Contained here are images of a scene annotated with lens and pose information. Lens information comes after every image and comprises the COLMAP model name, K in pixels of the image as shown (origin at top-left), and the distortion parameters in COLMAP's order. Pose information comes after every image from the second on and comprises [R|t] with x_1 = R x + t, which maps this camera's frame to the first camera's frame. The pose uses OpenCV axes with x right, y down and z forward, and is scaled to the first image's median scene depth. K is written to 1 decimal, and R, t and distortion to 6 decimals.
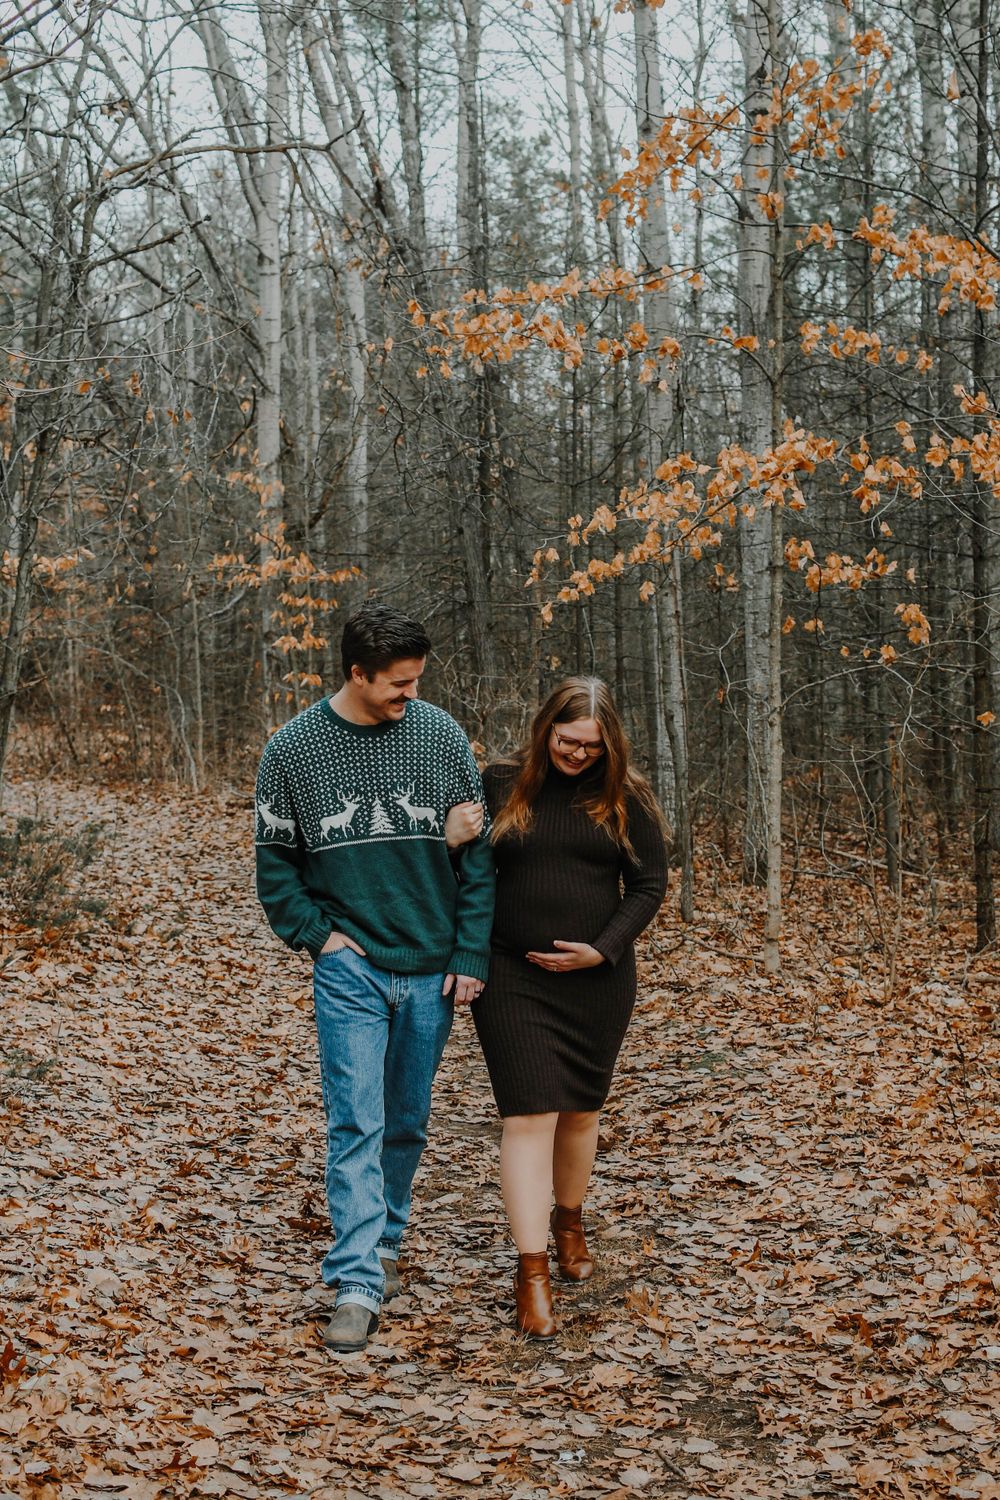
lens RADIAL K [[2155.5, 0, 499.7], [0, 2155.5, 656.8], [0, 0, 1]] dist [0.056184, -0.051630]
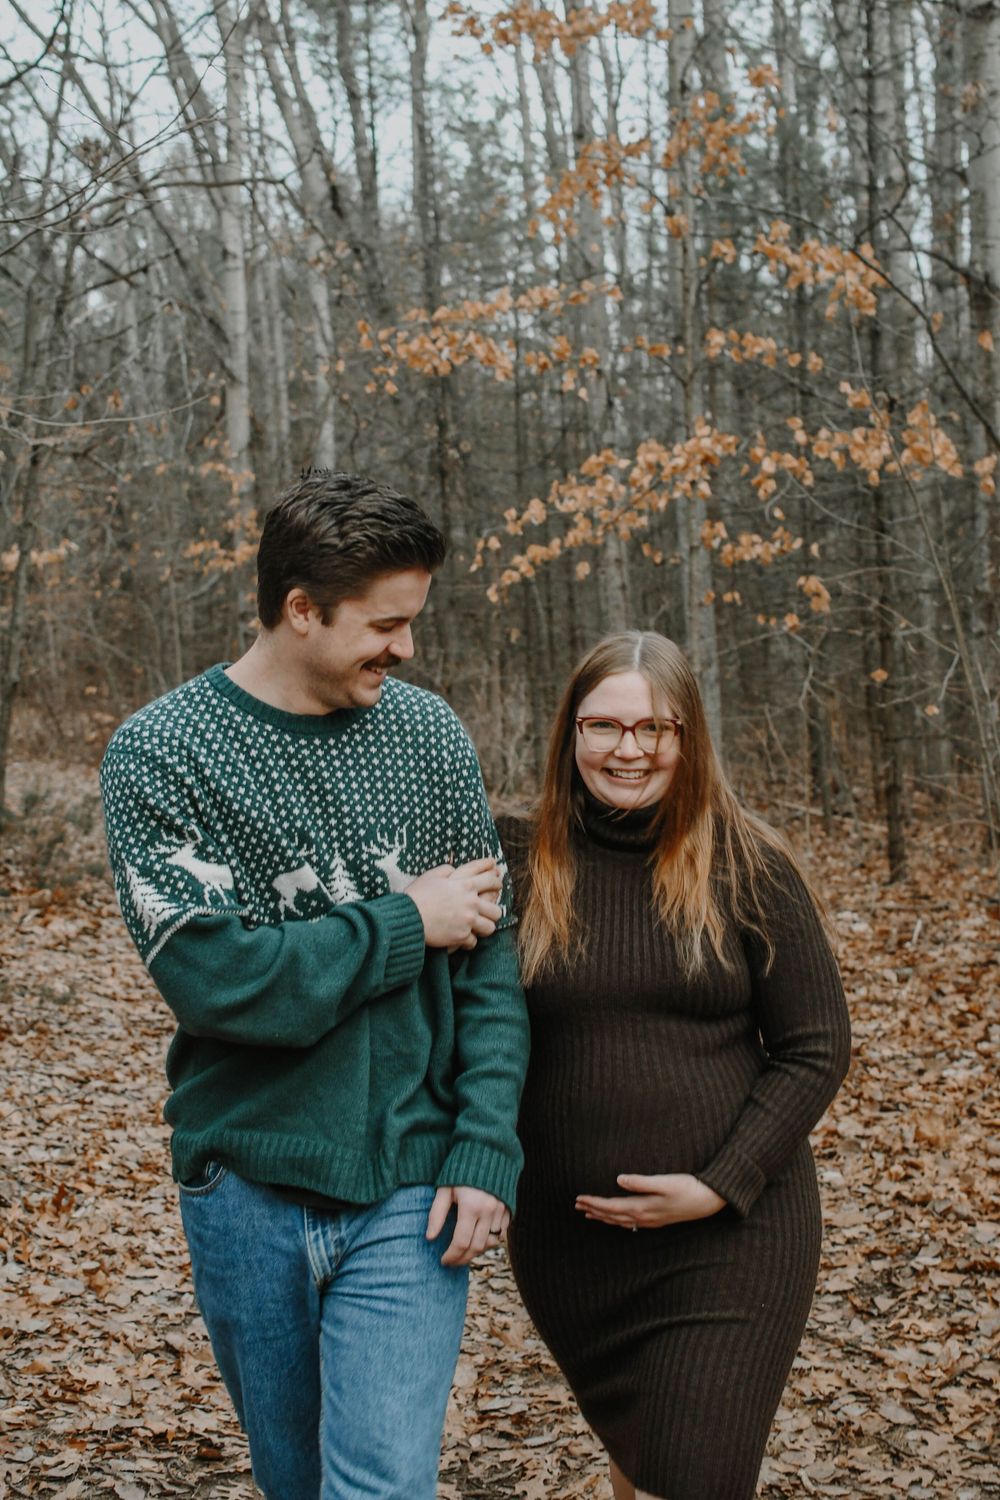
lens RADIAL K [[2217.0, 0, 496.5], [0, 2217.0, 647.7], [0, 0, 1]] dist [0.016740, 0.027015]
pose [[0.999457, -0.032528, 0.005288, 0.019801], [0.032464, 0.999404, 0.011753, -0.006902], [-0.005667, -0.011575, 0.999917, -0.170352]]
